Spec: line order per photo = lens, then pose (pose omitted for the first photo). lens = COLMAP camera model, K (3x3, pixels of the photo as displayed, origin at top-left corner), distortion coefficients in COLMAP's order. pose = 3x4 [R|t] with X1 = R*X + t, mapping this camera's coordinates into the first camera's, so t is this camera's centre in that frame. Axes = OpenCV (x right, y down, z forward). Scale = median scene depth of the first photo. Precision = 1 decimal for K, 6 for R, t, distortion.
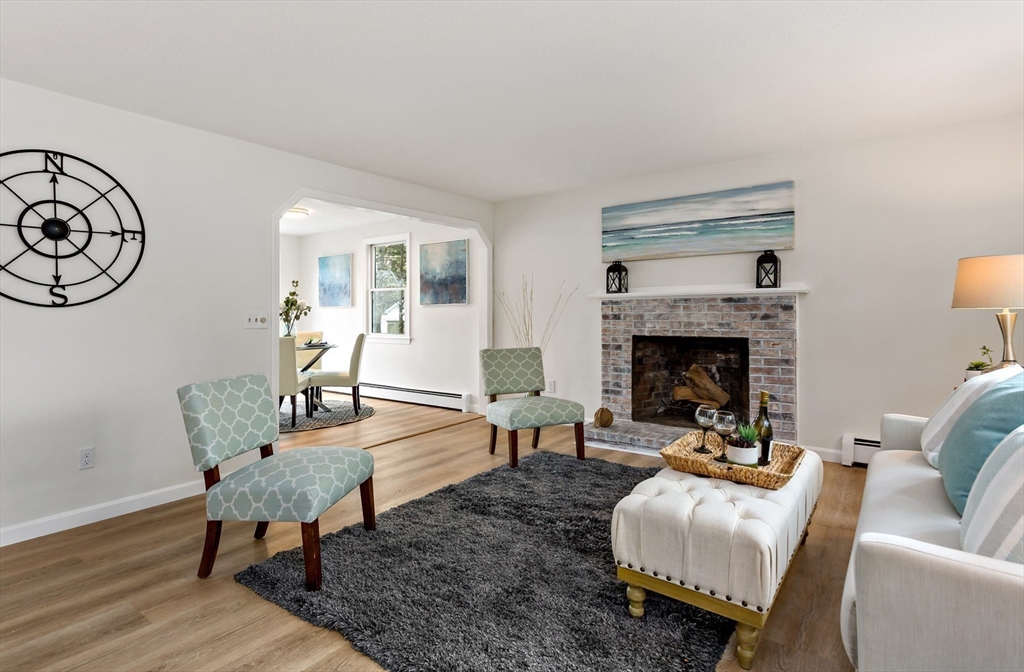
lens RADIAL K [[519.4, 0, 477.2], [0, 519.4, 335.7], [0, 0, 1]] dist [0.006873, -0.001114]
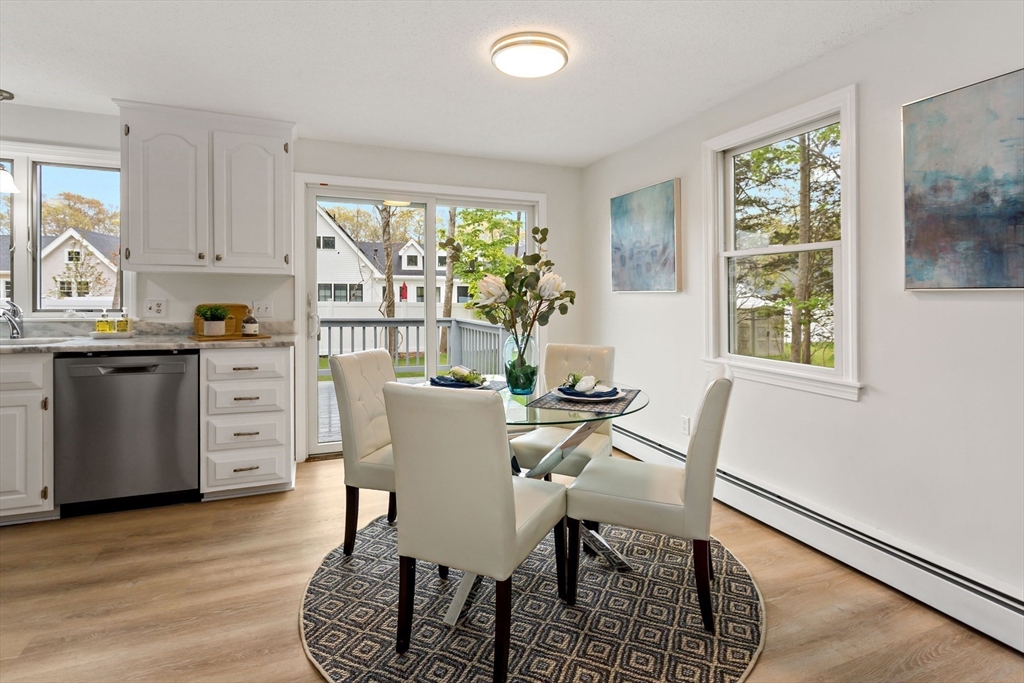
lens RADIAL K [[505.3, 0, 527.3], [0, 505.3, 291.6], [0, 0, 1]] dist [0.007268, -0.000253]
pose [[0.882639, 0.014137, -0.469838, -0.278565], [-0.038567, 0.998356, -0.042413, -0.061796], [0.468466, 0.055555, 0.881733, 1.034139]]
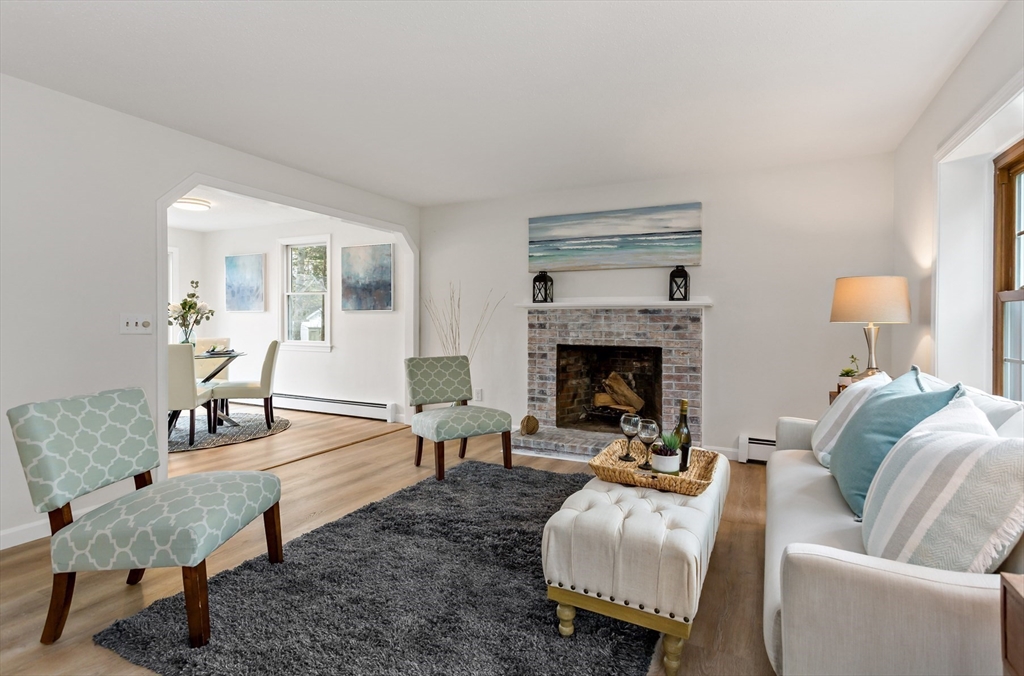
lens RADIAL K [[519.4, 0, 510.6], [0, 519.4, 348.0], [0, 0, 1]] dist [0.006873, -0.001114]
pose [[0.979362, 0.004165, 0.202072, 0.001635], [-0.005765, 0.999957, 0.007326, -0.000335], [-0.202032, -0.008340, 0.979343, 0.018246]]
